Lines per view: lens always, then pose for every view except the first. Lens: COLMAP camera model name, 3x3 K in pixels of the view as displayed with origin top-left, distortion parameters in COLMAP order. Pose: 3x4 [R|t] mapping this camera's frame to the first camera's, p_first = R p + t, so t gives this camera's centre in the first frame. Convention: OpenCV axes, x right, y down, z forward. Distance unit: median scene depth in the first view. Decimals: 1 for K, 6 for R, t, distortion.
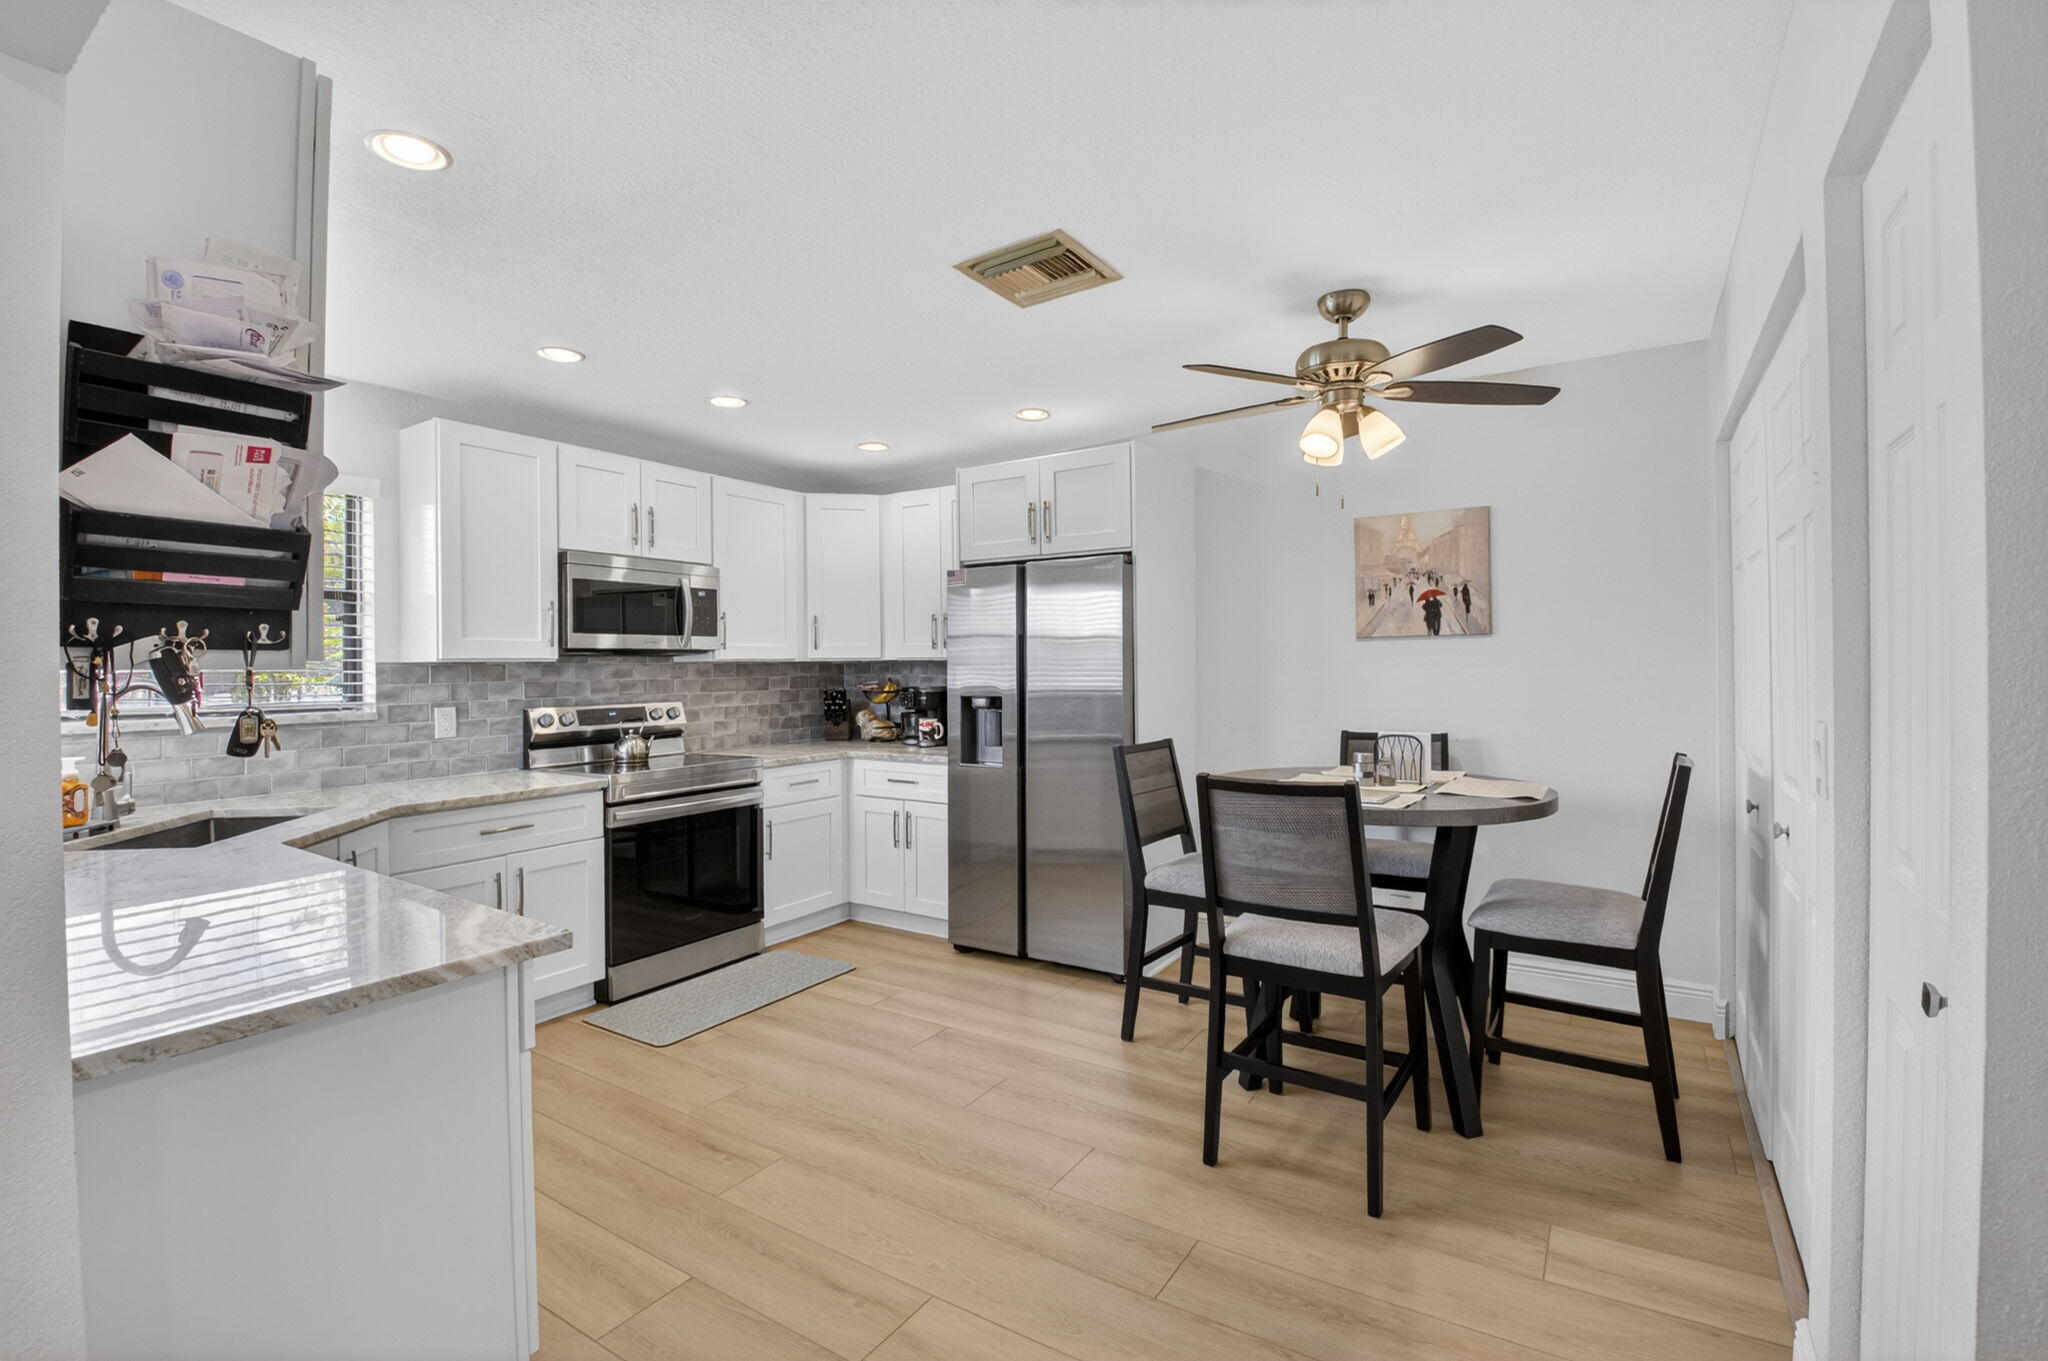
lens RADIAL K [[877.5, 0, 1032.8], [0, 877.5, 669.1], [0, 0, 1]] dist [-0.000049, -0.016682]
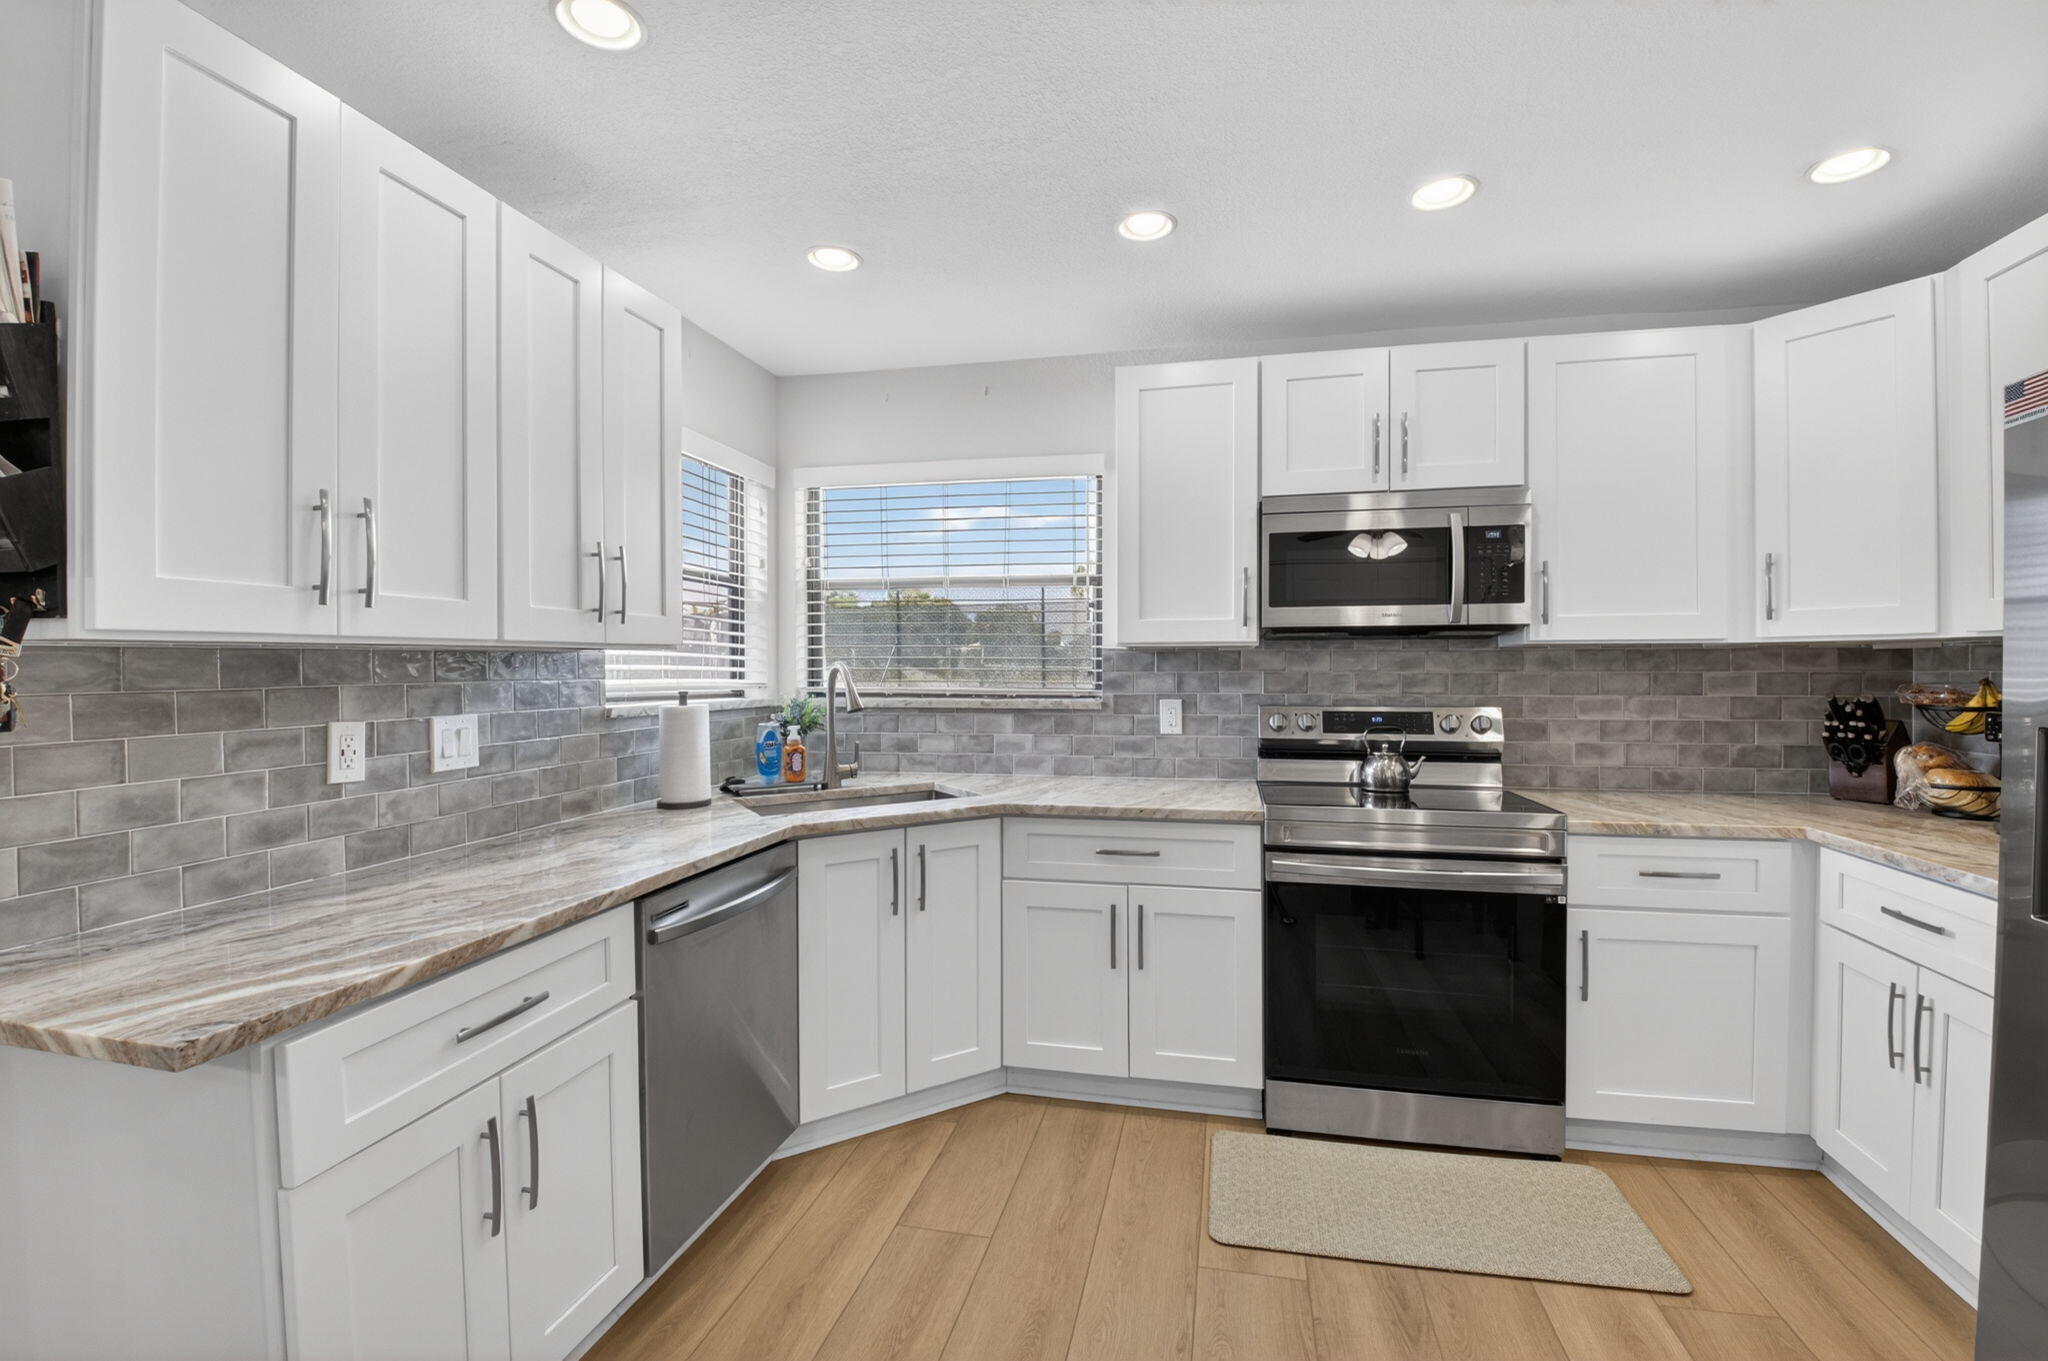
lens RADIAL K [[884.2, 0, 1052.9], [0, 884.2, 676.5], [0, 0, 1]] dist [0.002068, -0.023839]
pose [[0.345631, 0.018727, -0.938184, 0.113649], [-0.005634, 0.999824, 0.017882, 0.005208], [0.938354, -0.000895, 0.345676, 0.554240]]
